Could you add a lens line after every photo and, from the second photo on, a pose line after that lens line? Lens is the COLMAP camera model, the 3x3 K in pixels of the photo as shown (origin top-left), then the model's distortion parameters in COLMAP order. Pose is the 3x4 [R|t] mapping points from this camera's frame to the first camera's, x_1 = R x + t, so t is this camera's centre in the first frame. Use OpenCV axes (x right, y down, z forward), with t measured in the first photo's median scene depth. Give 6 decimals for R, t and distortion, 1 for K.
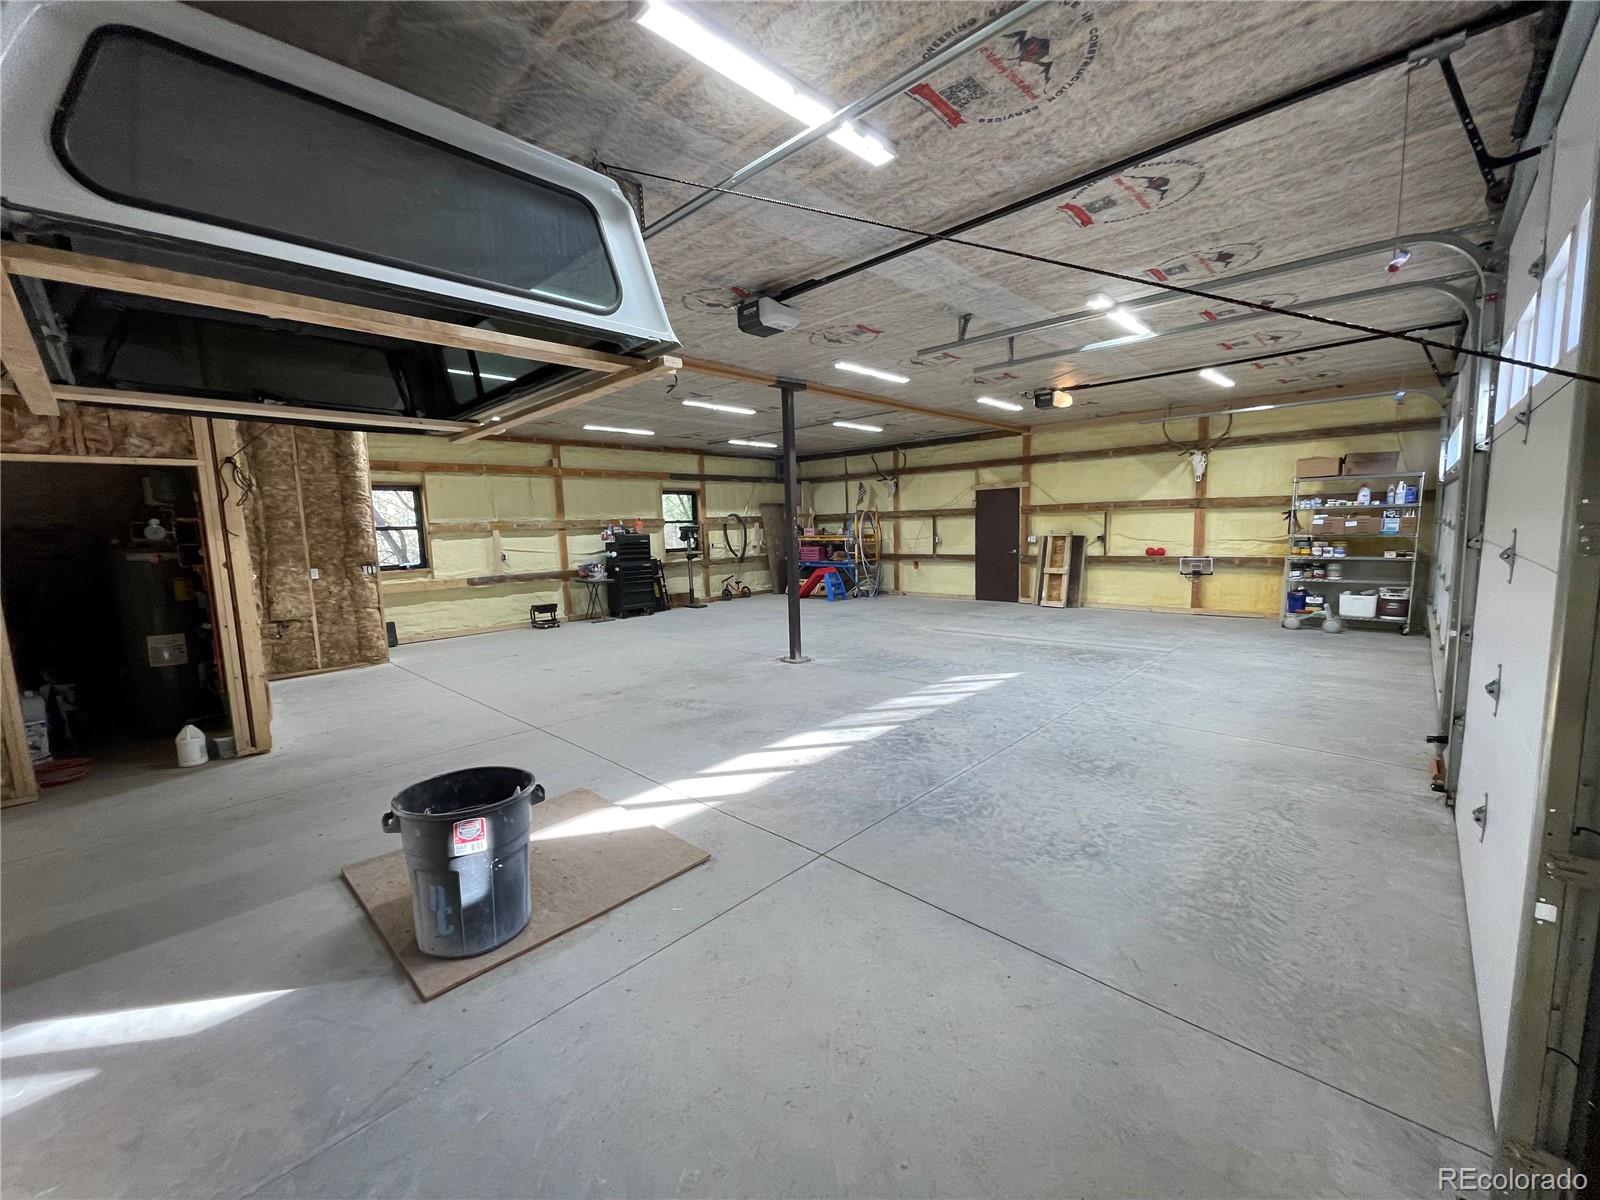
lens RADIAL K [[638.5, 0, 792.1], [0, 638.5, 595.7], [0, 0, 1]] dist [0.000797, 0.000240]
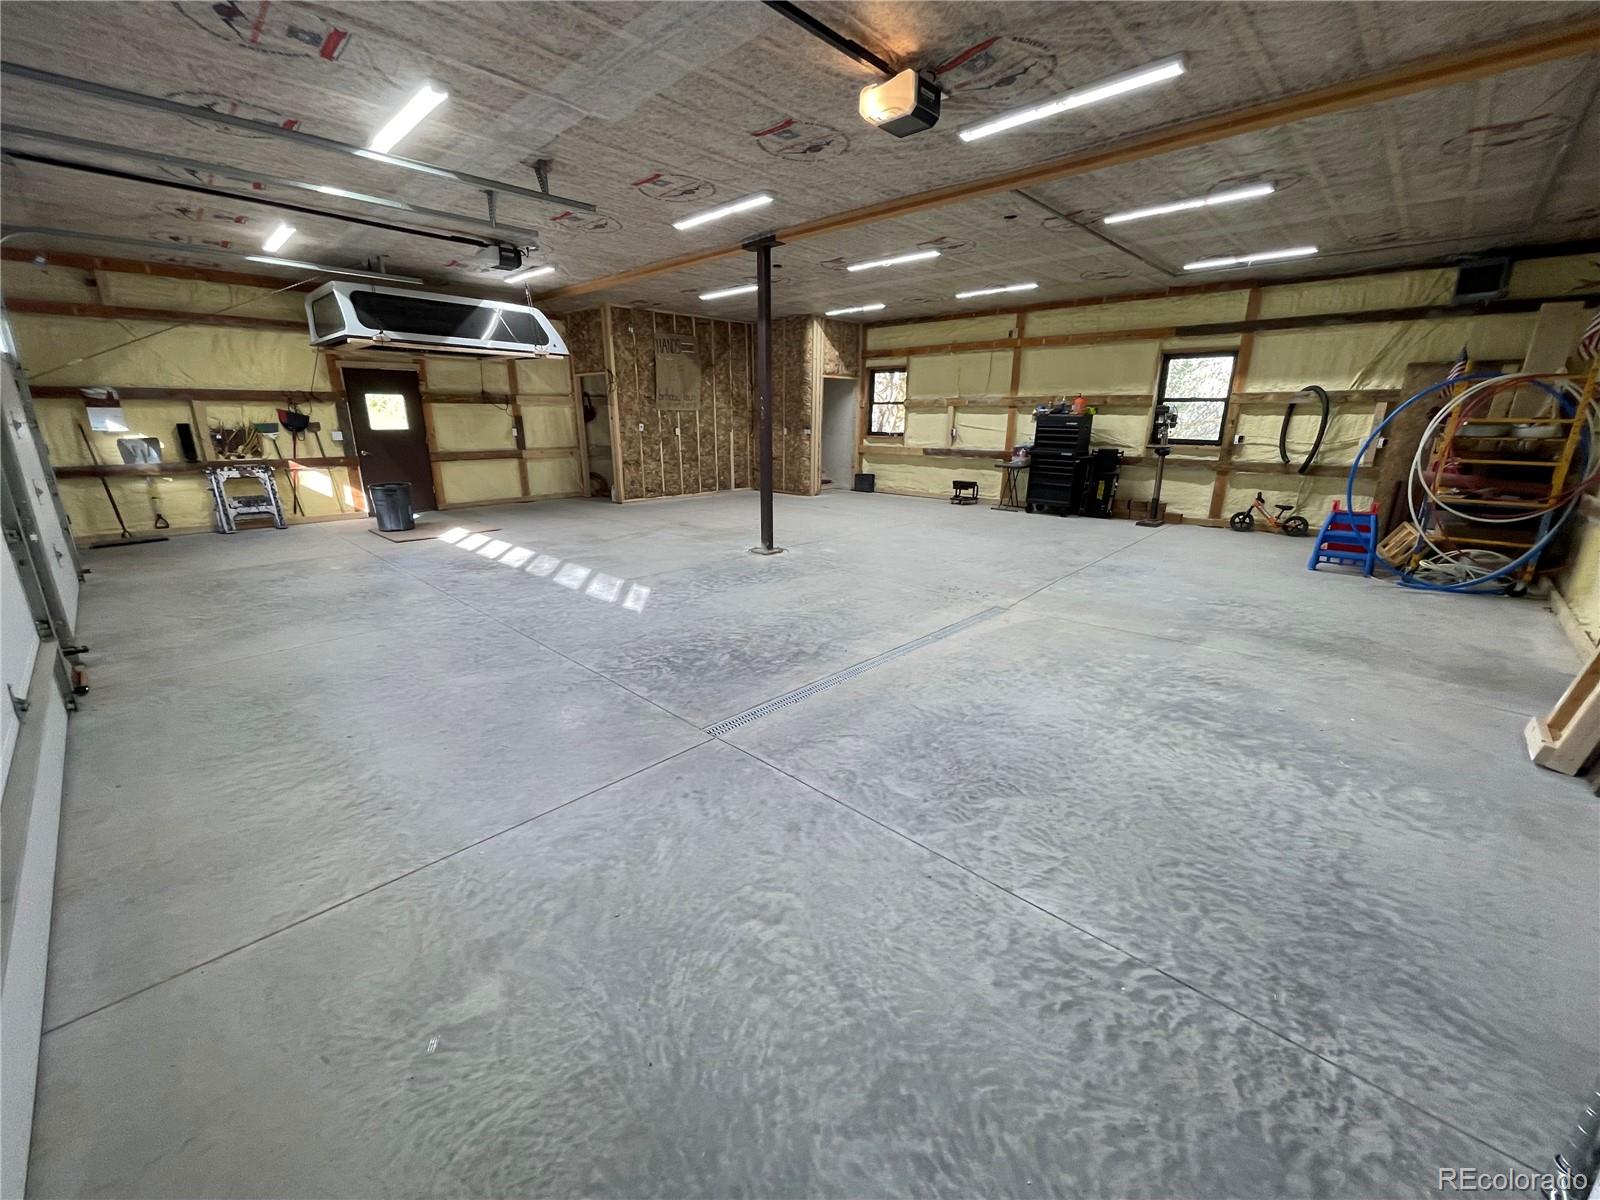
lens RADIAL K [[638.5, 0, 806.8], [0, 638.5, 611.9], [0, 0, 1]] dist [0.000797, 0.000240]
pose [[0.012992, 0.324389, -0.945835, 0.538591], [-0.116250, 0.939990, 0.320788, -0.073318], [0.993135, 0.105785, 0.049922, 0.575034]]
